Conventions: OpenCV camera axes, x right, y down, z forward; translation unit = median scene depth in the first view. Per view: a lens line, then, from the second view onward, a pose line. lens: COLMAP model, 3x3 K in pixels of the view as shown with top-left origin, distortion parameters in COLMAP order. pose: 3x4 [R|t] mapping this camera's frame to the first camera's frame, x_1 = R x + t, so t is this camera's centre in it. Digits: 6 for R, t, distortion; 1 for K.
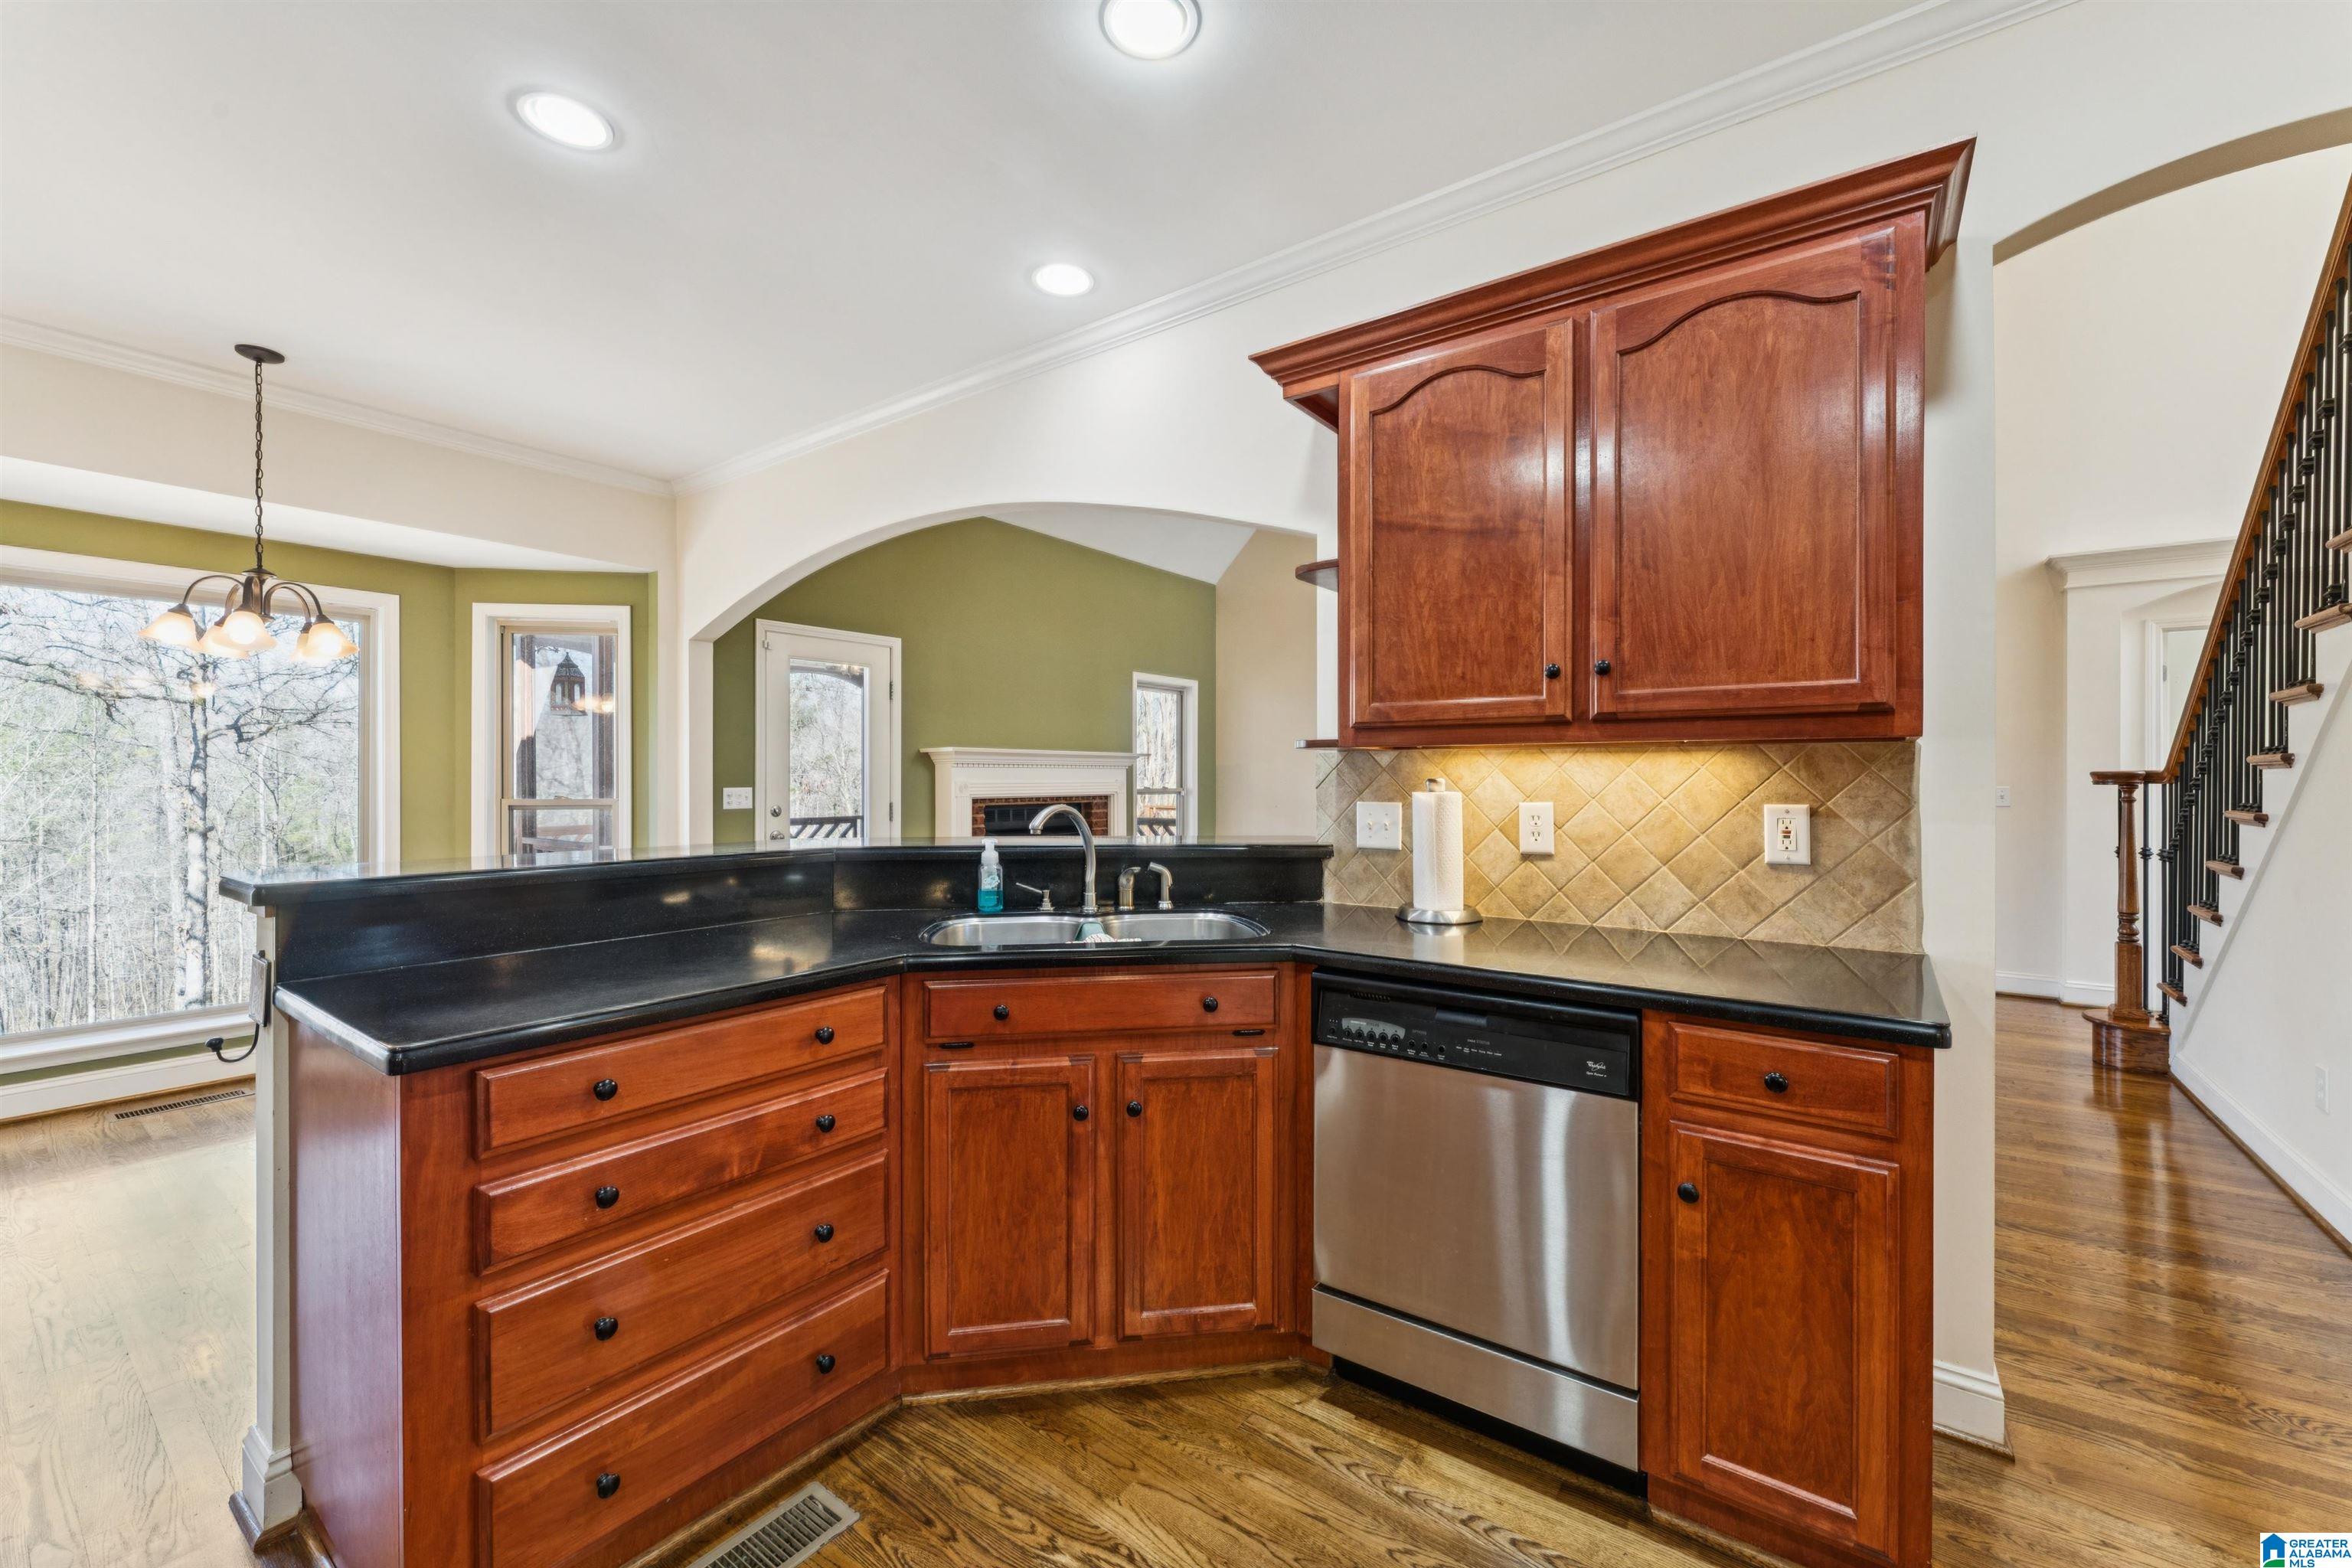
lens RADIAL K [[941.2, 0, 1173.4], [0, 941.2, 777.2], [0, 0, 1]] dist [0.000623, -0.000726]
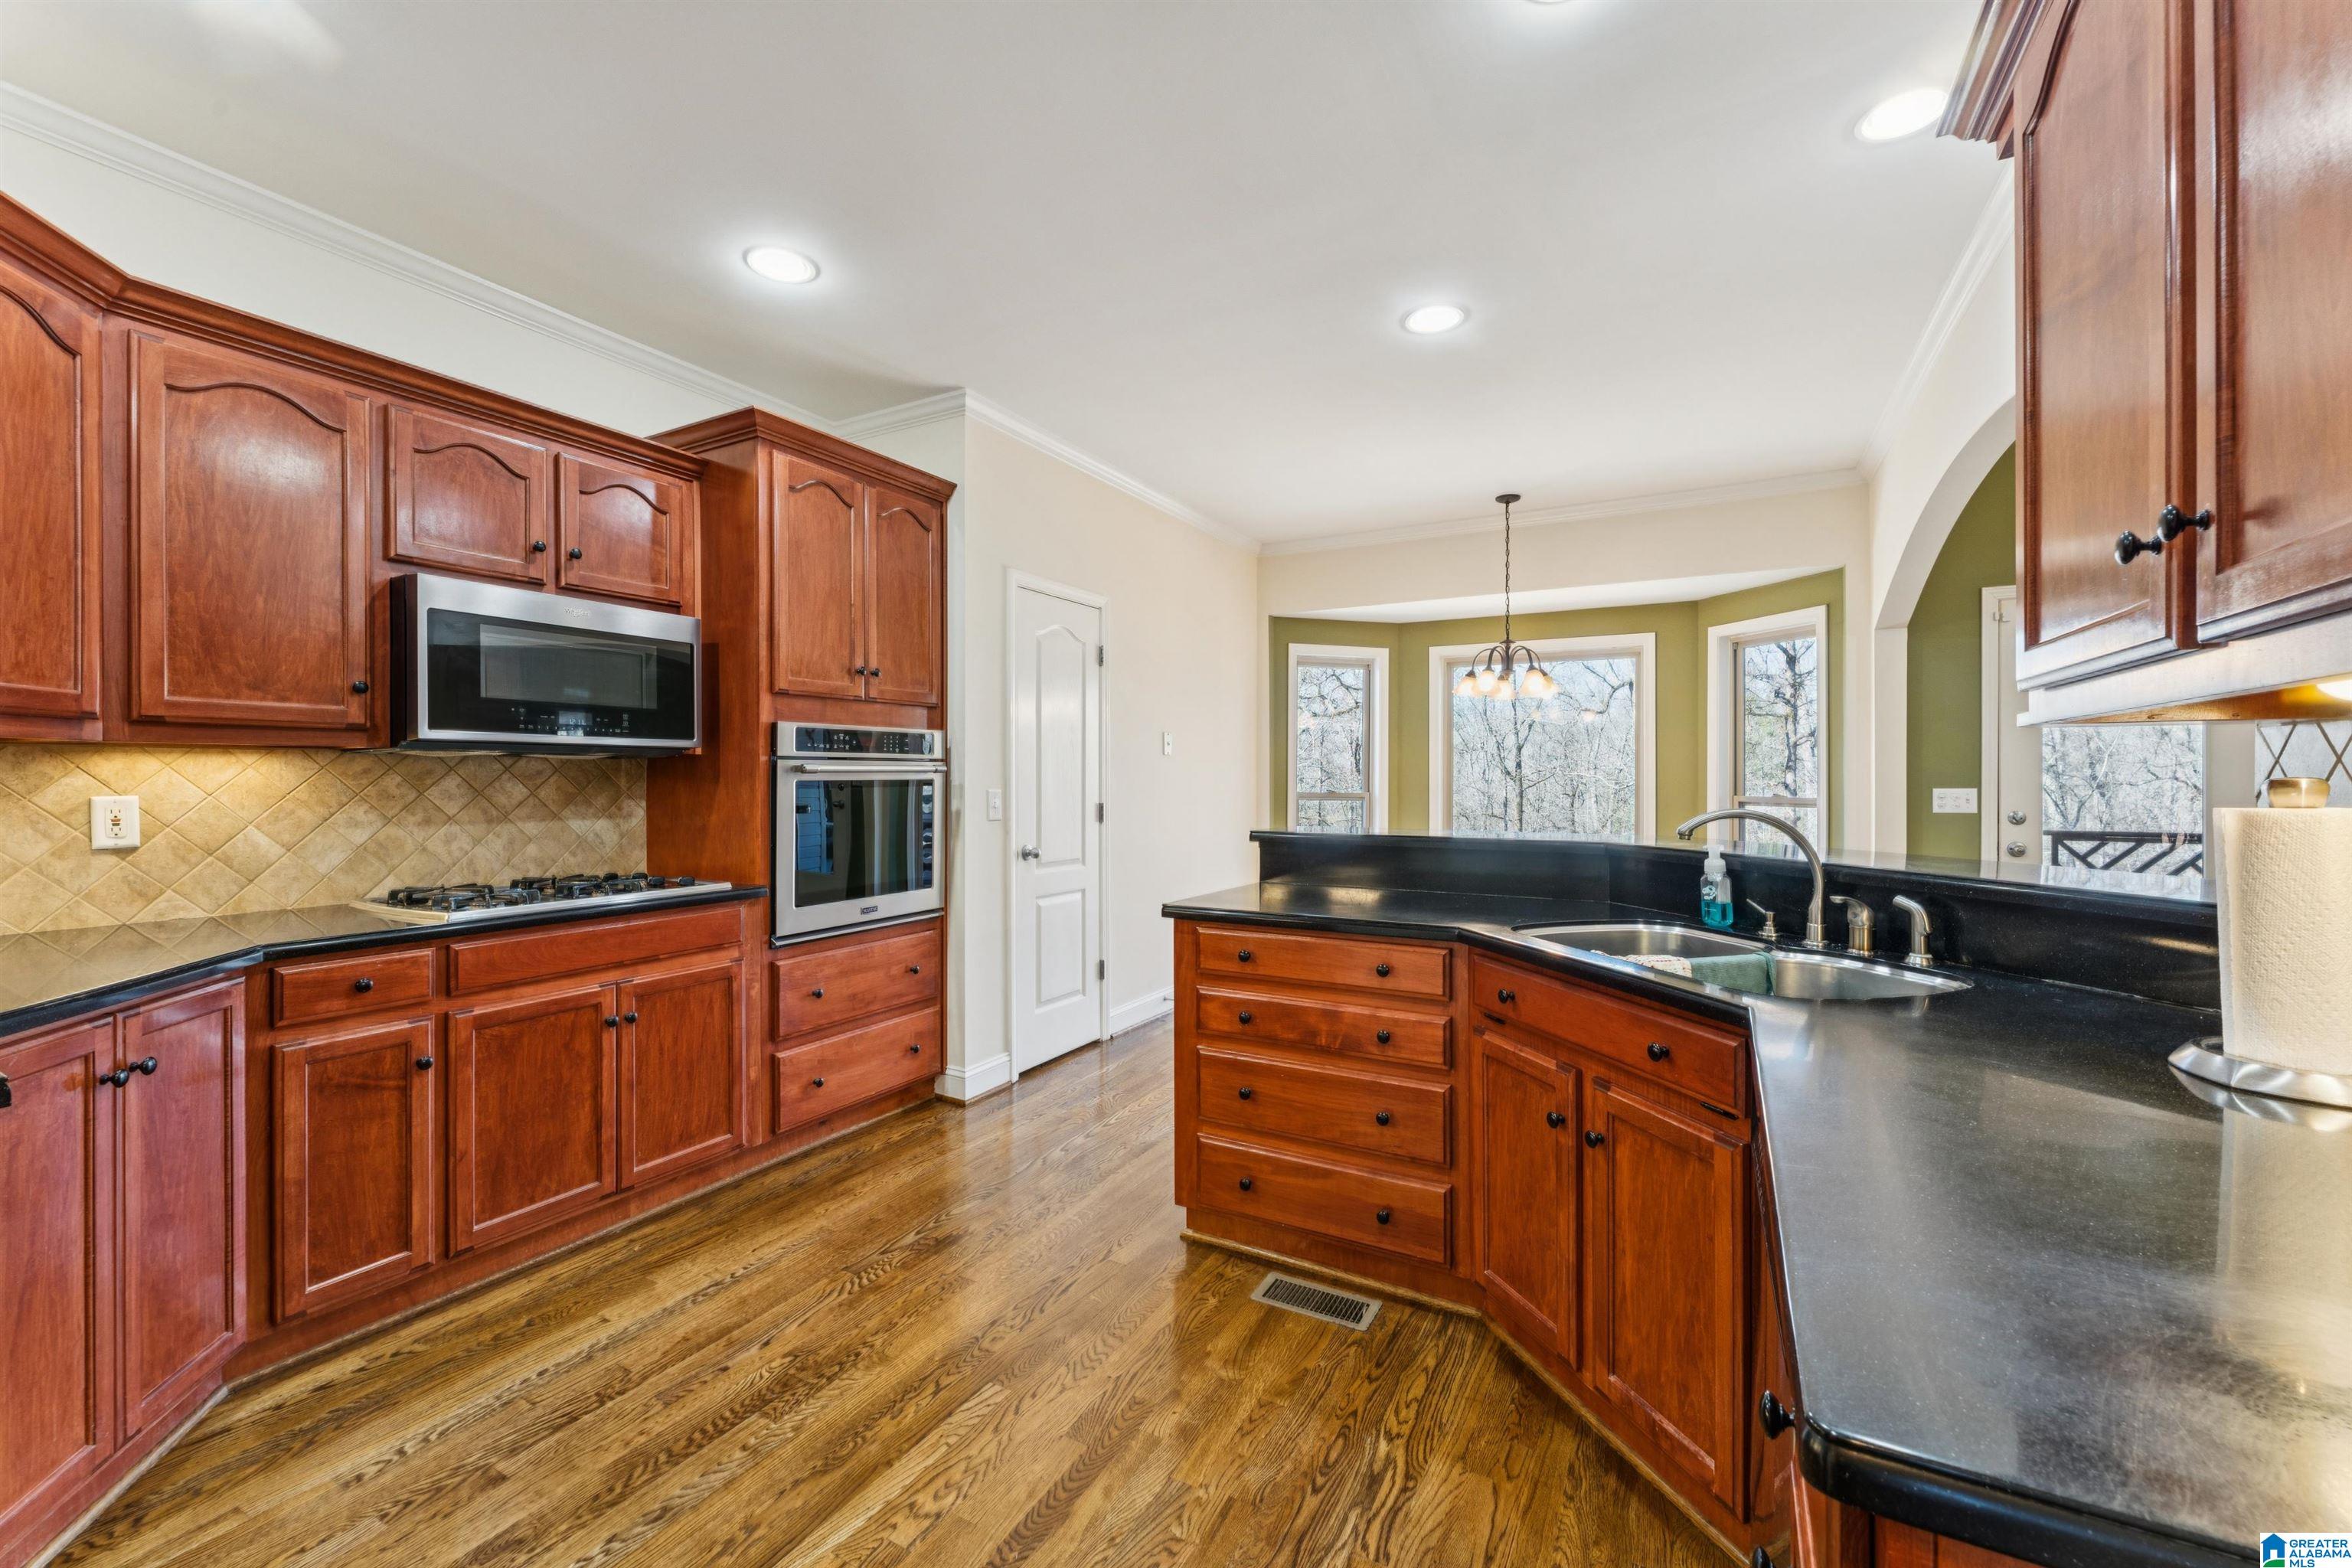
lens RADIAL K [[941.2, 0, 1179.2], [0, 941.2, 776.2], [0, 0, 1]] dist [0.000623, -0.000726]
pose [[0.126295, 0.000028, -0.991993, 0.729080], [0.000393, 1.000000, 0.000079, -0.001084], [0.991993, -0.000400, 0.126295, 0.434023]]
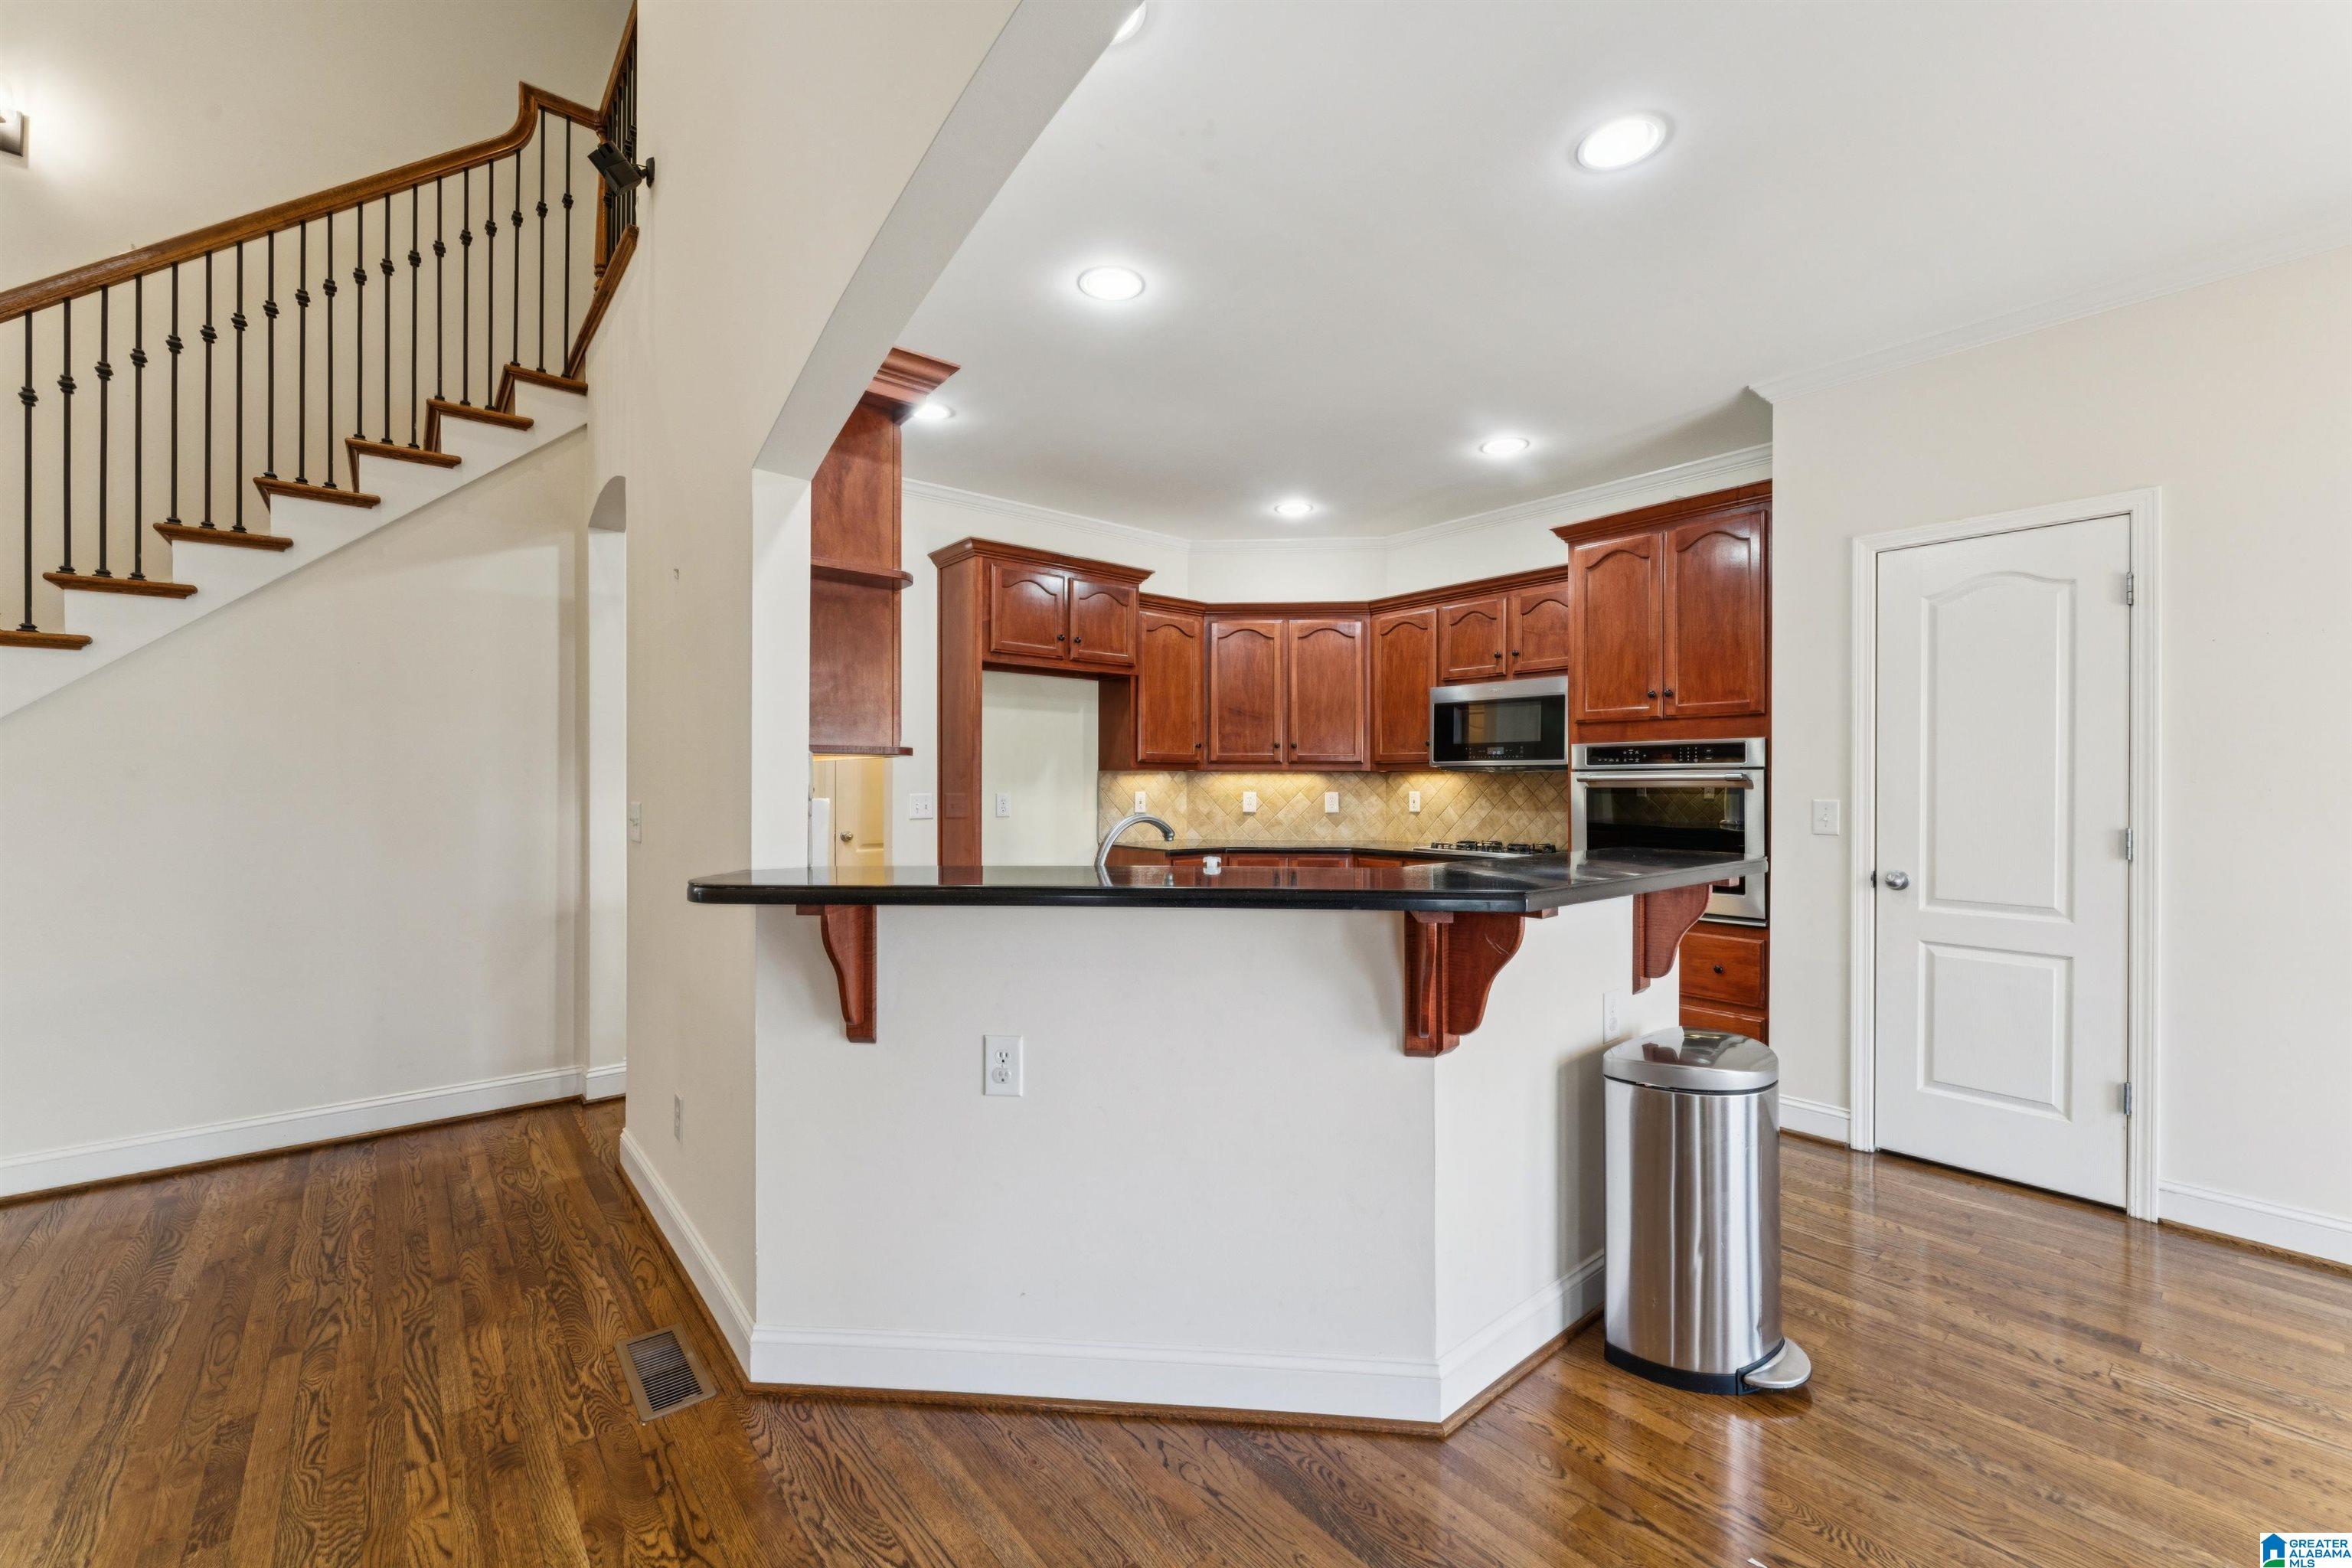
lens RADIAL K [[941.2, 0, 1176.3], [0, 941.2, 786.8], [0, 0, 1]] dist [0.000623, -0.000726]
pose [[-0.971296, -0.002403, 0.237862, -0.423651], [-0.001630, 0.999993, 0.003447, -0.000969], [-0.237868, 0.002961, -0.971293, 2.114420]]
